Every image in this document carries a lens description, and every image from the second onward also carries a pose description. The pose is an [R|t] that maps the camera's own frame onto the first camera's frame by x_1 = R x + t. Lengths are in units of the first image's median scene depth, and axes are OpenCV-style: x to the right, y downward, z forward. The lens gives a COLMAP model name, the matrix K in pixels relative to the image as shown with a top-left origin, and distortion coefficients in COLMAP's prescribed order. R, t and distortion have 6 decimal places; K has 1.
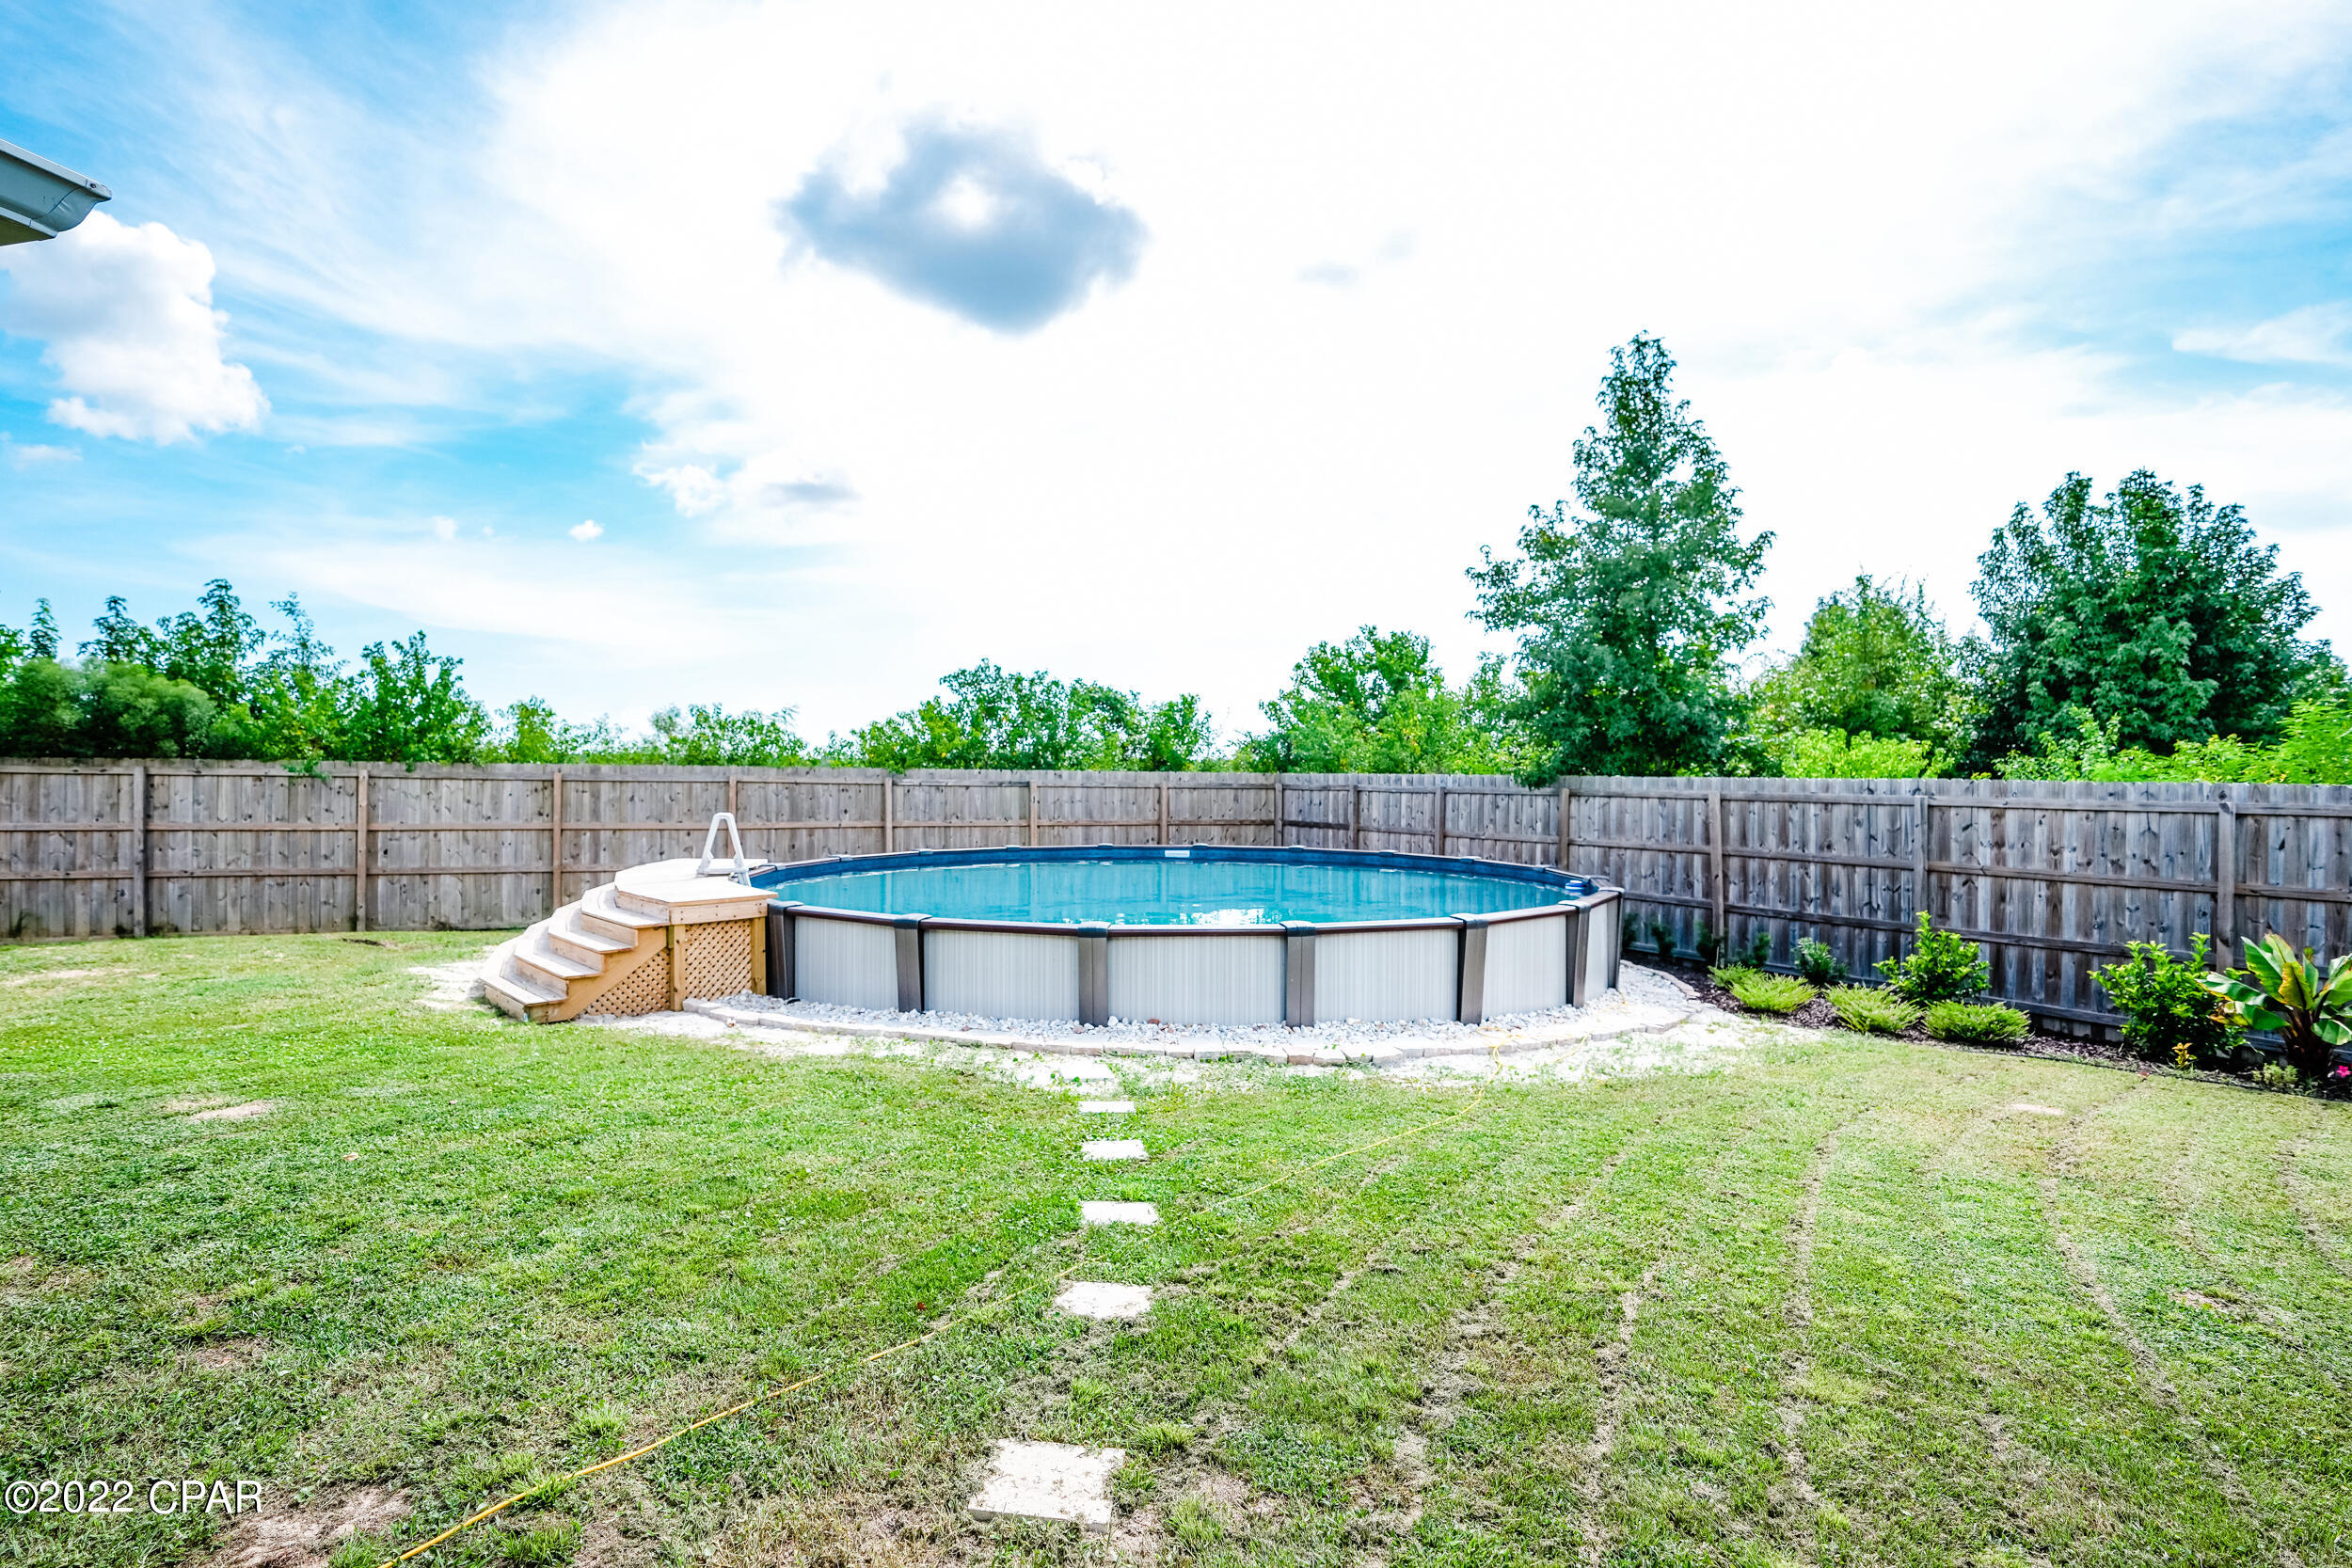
lens RADIAL K [[1147.4, 0, 1168.1], [0, 1147.4, 779.1], [0, 0, 1]] dist [-0.072443, 0.028153]
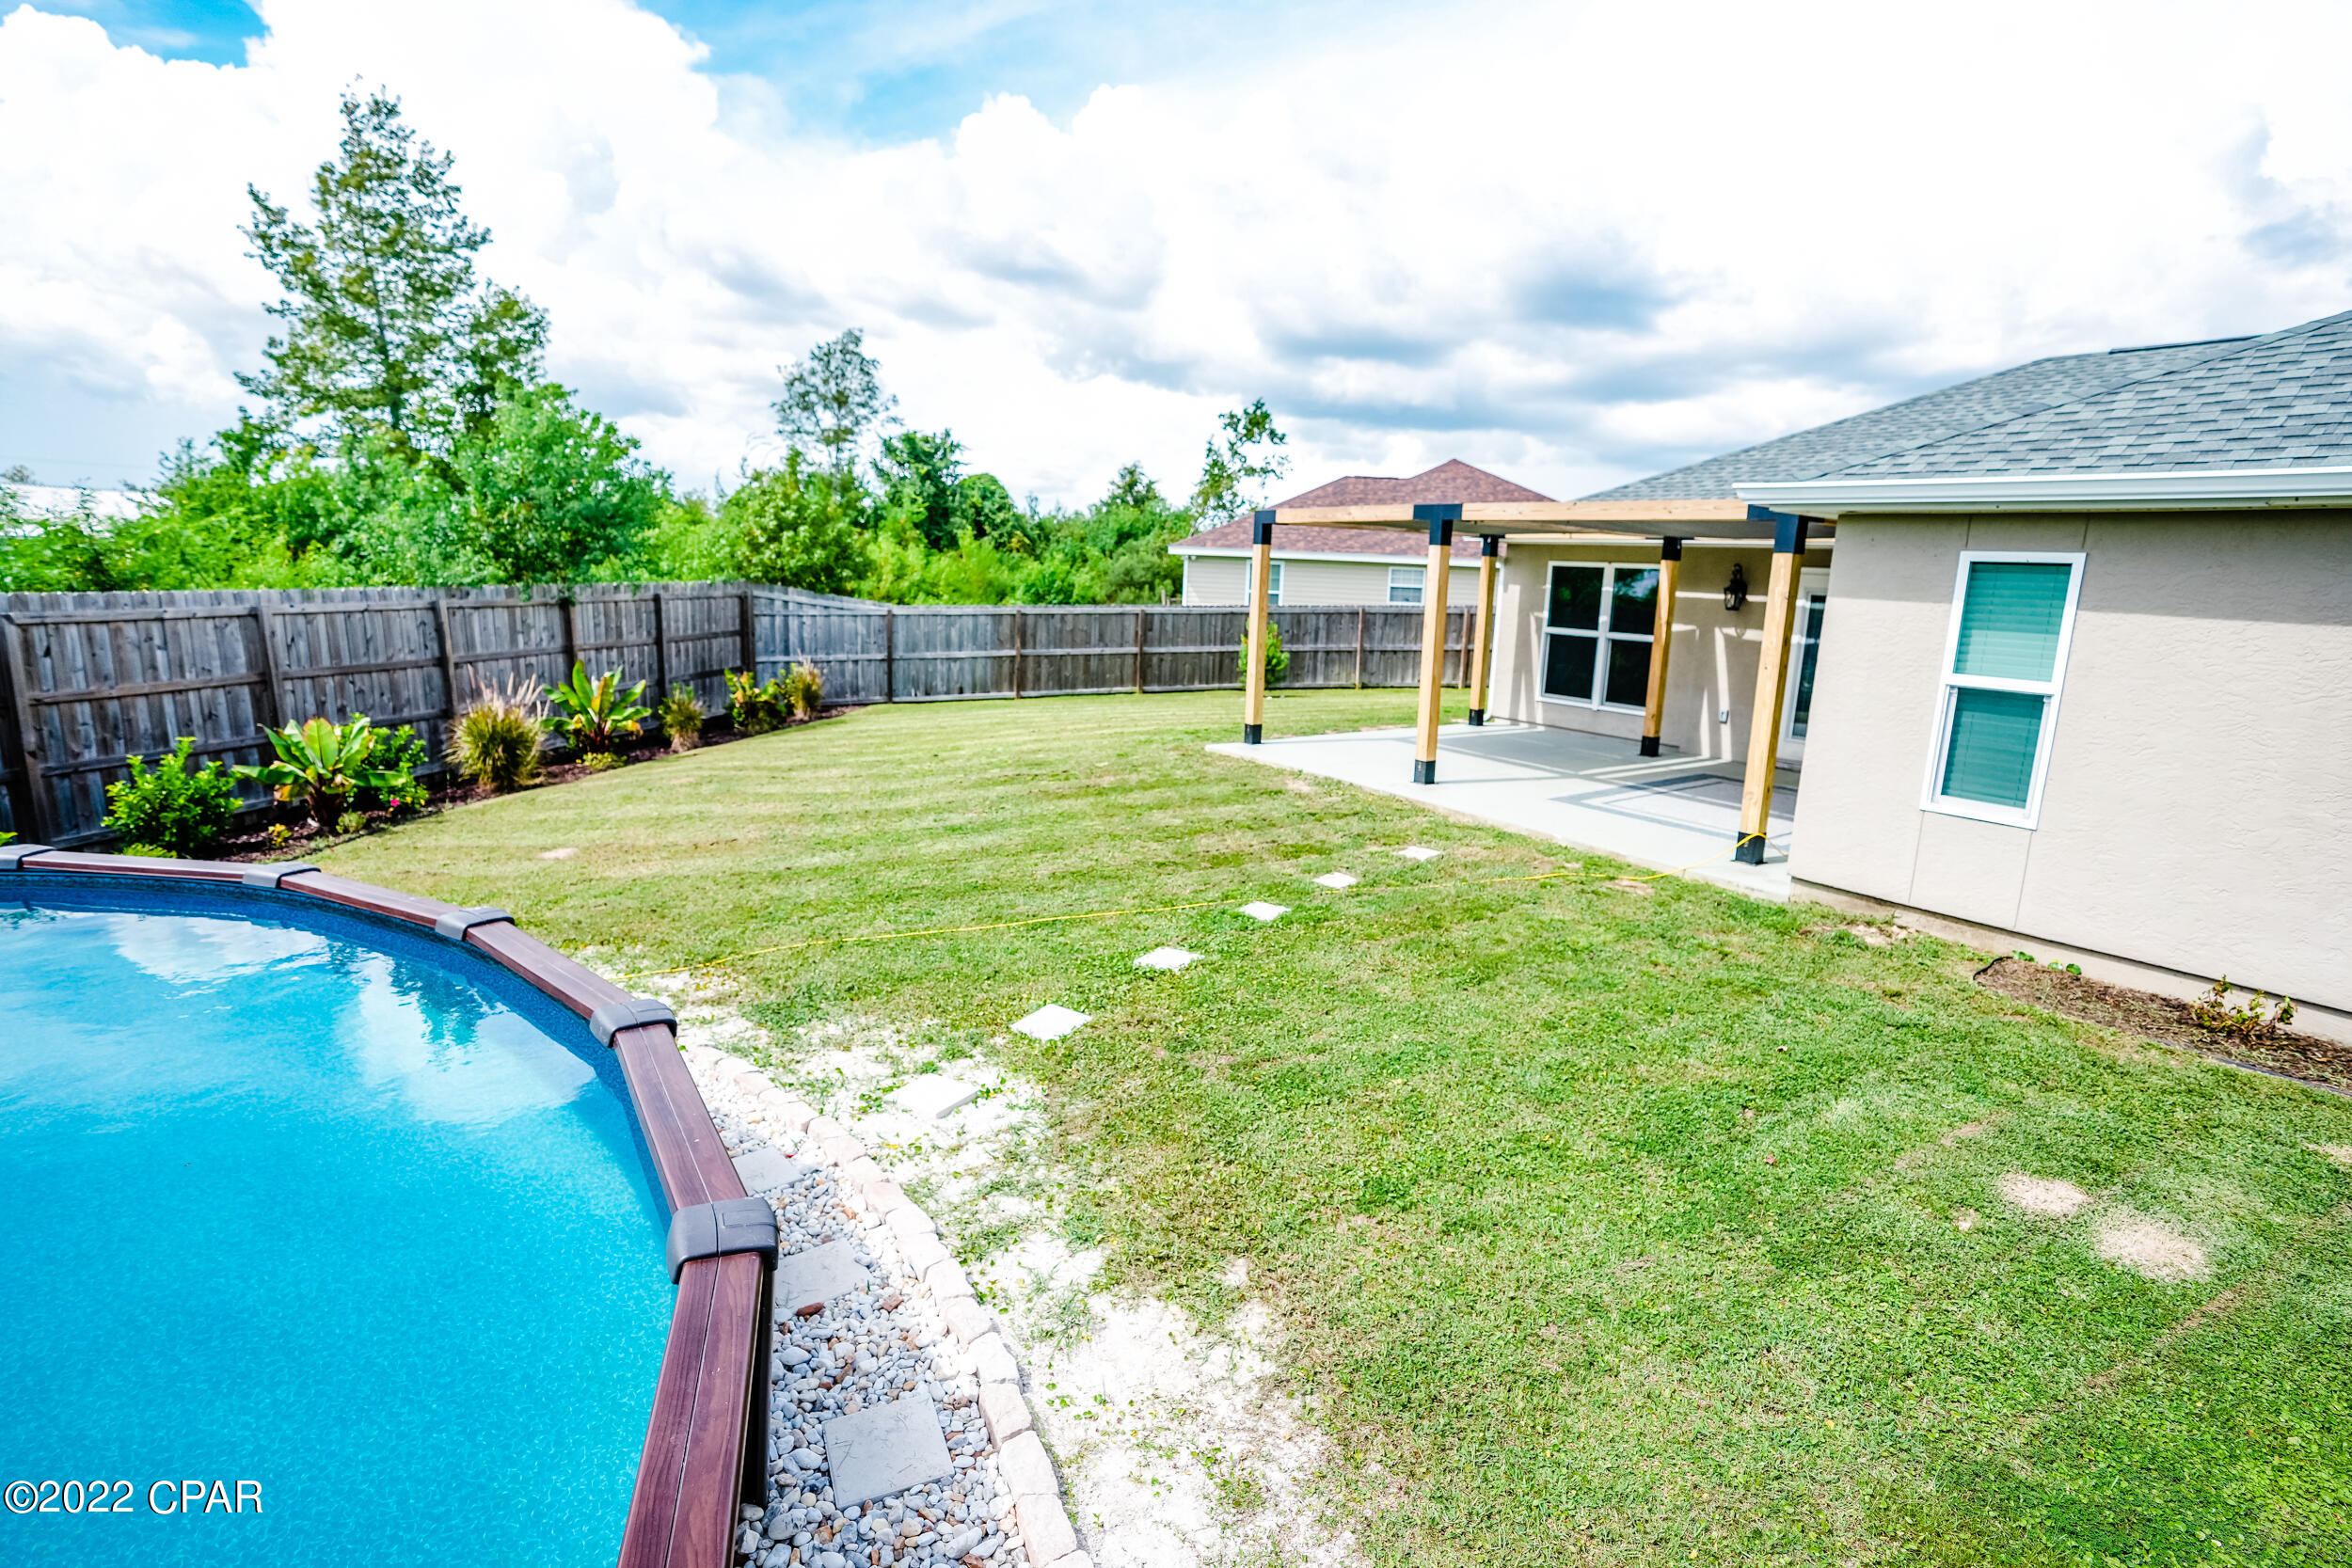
lens RADIAL K [[1114.1, 0, 1183.3], [0, 1114.1, 777.9], [0, 0, 1]] dist [-0.066268, 0.026410]
pose [[-0.746933, -0.155728, 0.646406, -0.315603], [-0.035740, 0.980183, 0.194841, -0.039987], [-0.663939, 0.122430, -0.737697, 0.686814]]
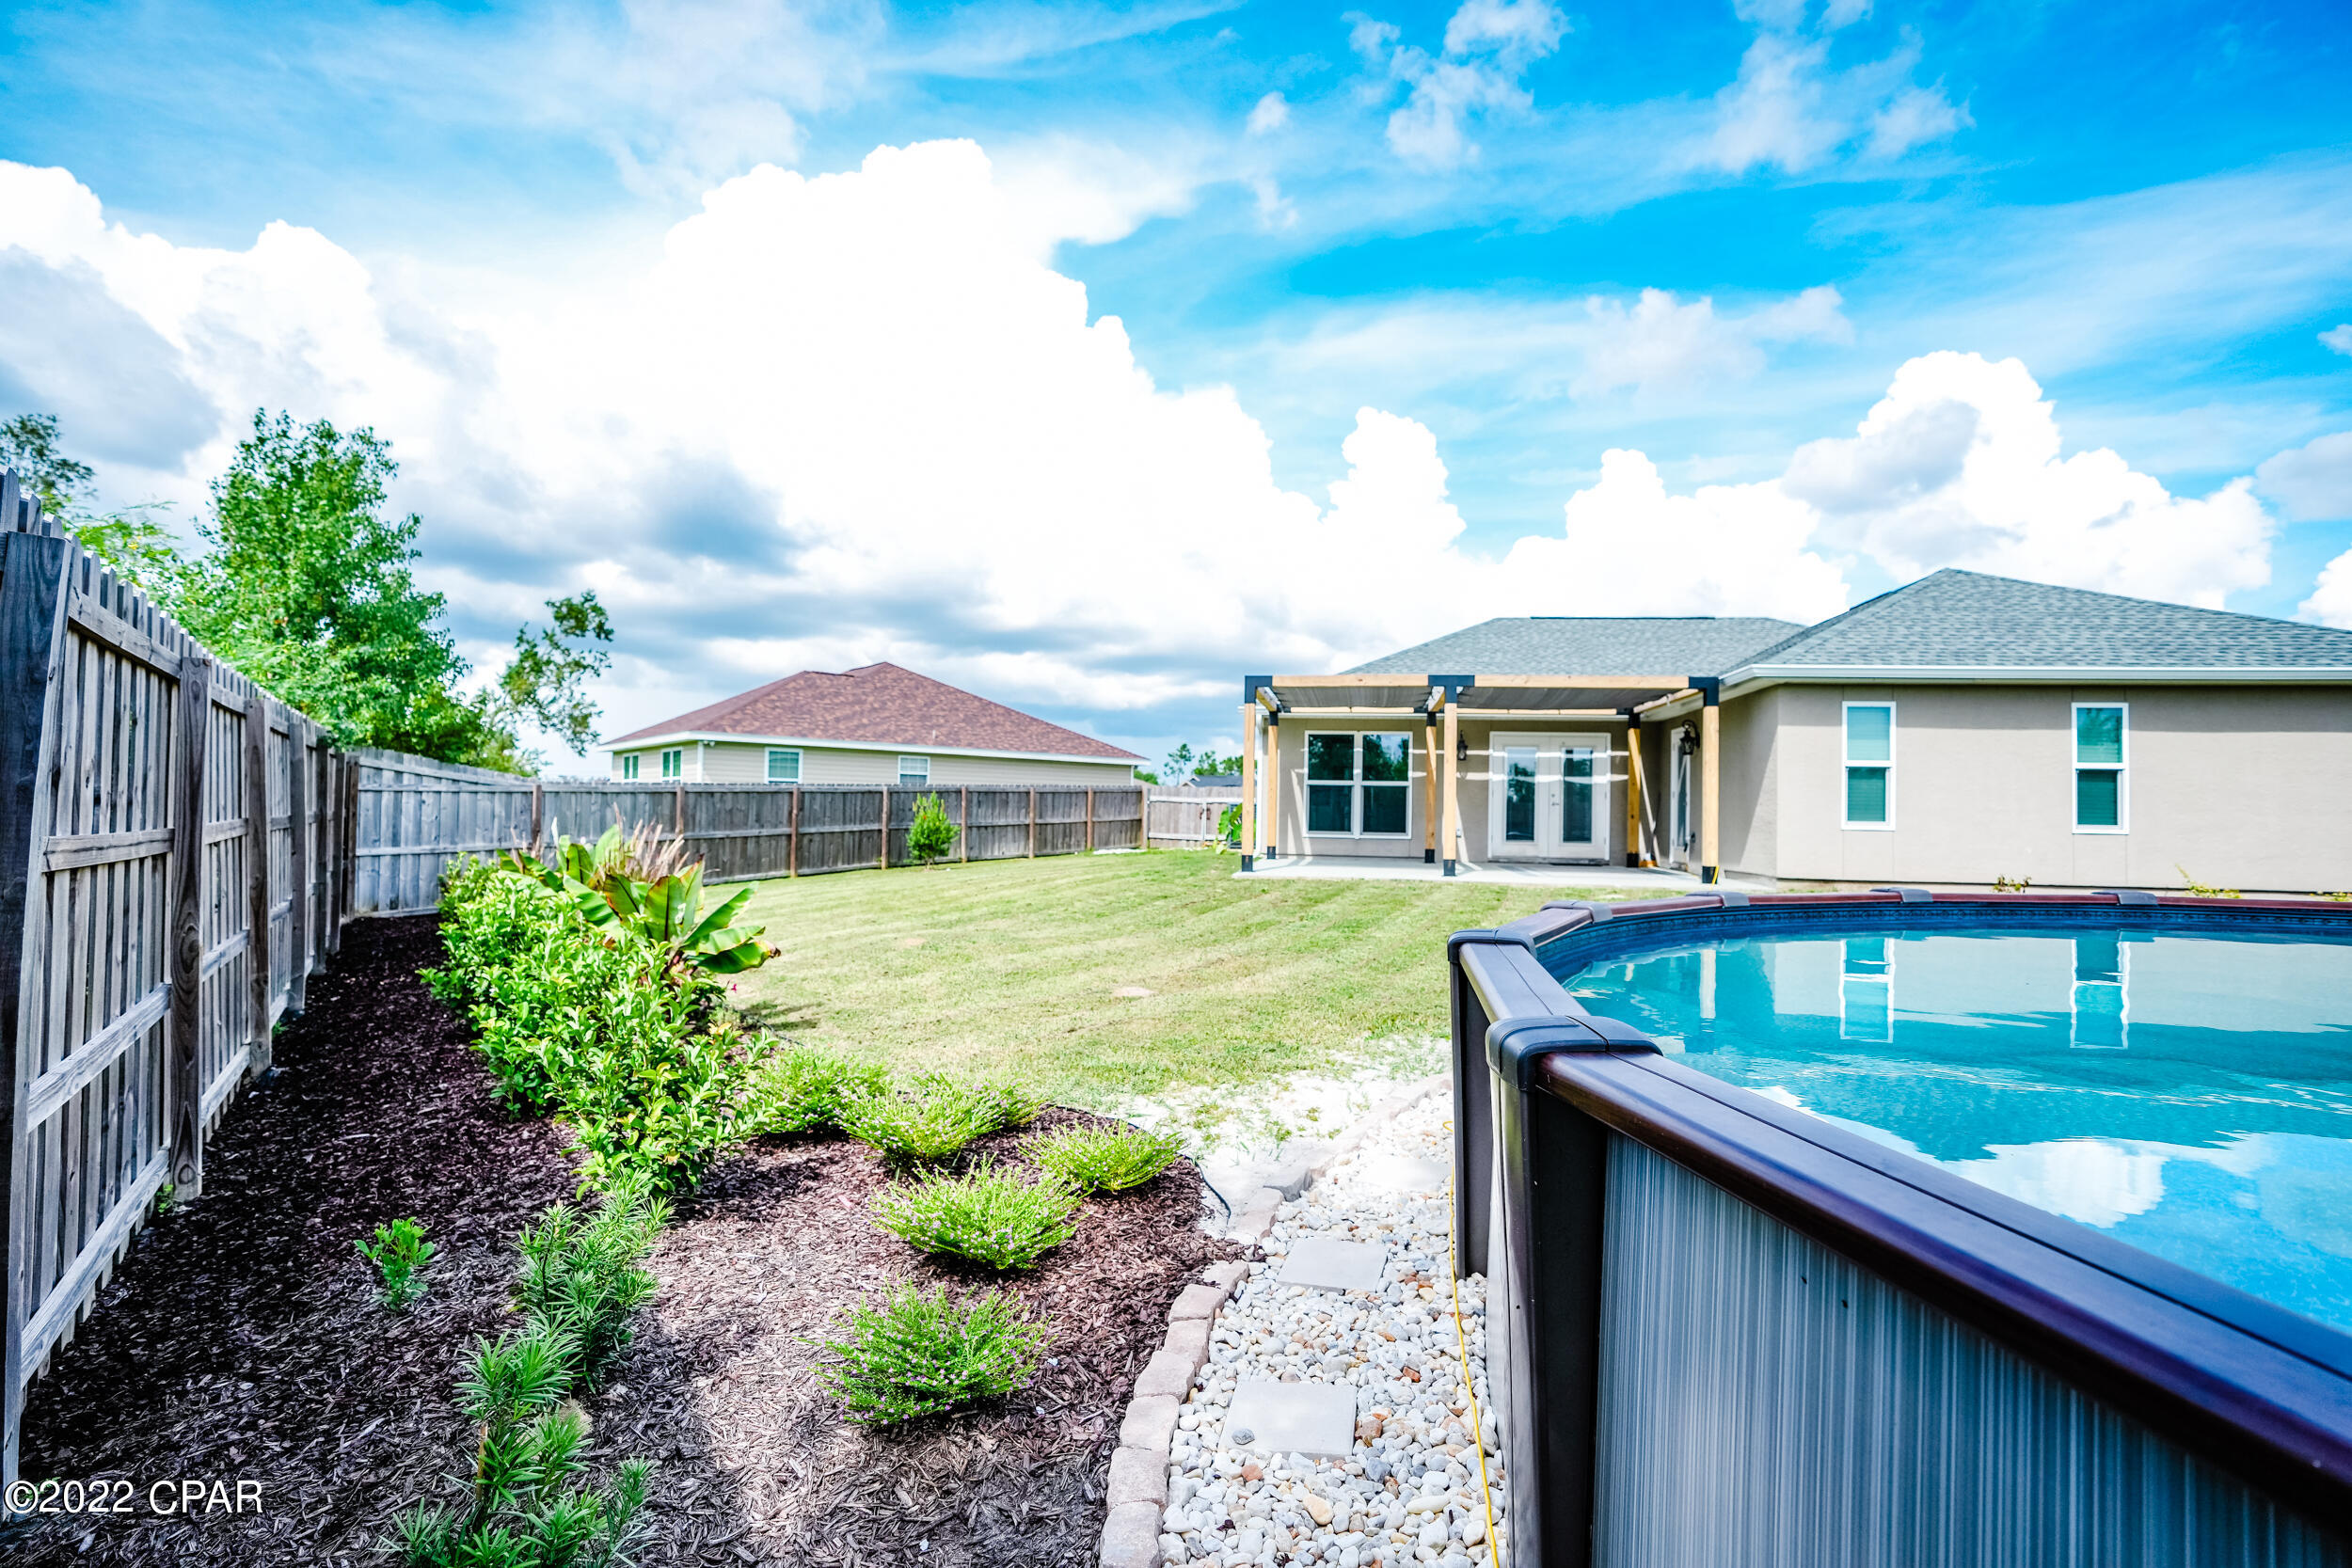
lens RADIAL K [[1078.9, 0, 1176.0], [0, 1078.9, 784.0], [0, 0, 1]] dist [-0.056351, 0.020751]
pose [[-0.998604, -0.026612, -0.045618, 0.351546], [-0.025825, 0.999509, -0.017749, 0.044130], [0.046068, -0.016546, -0.998801, 1.005291]]
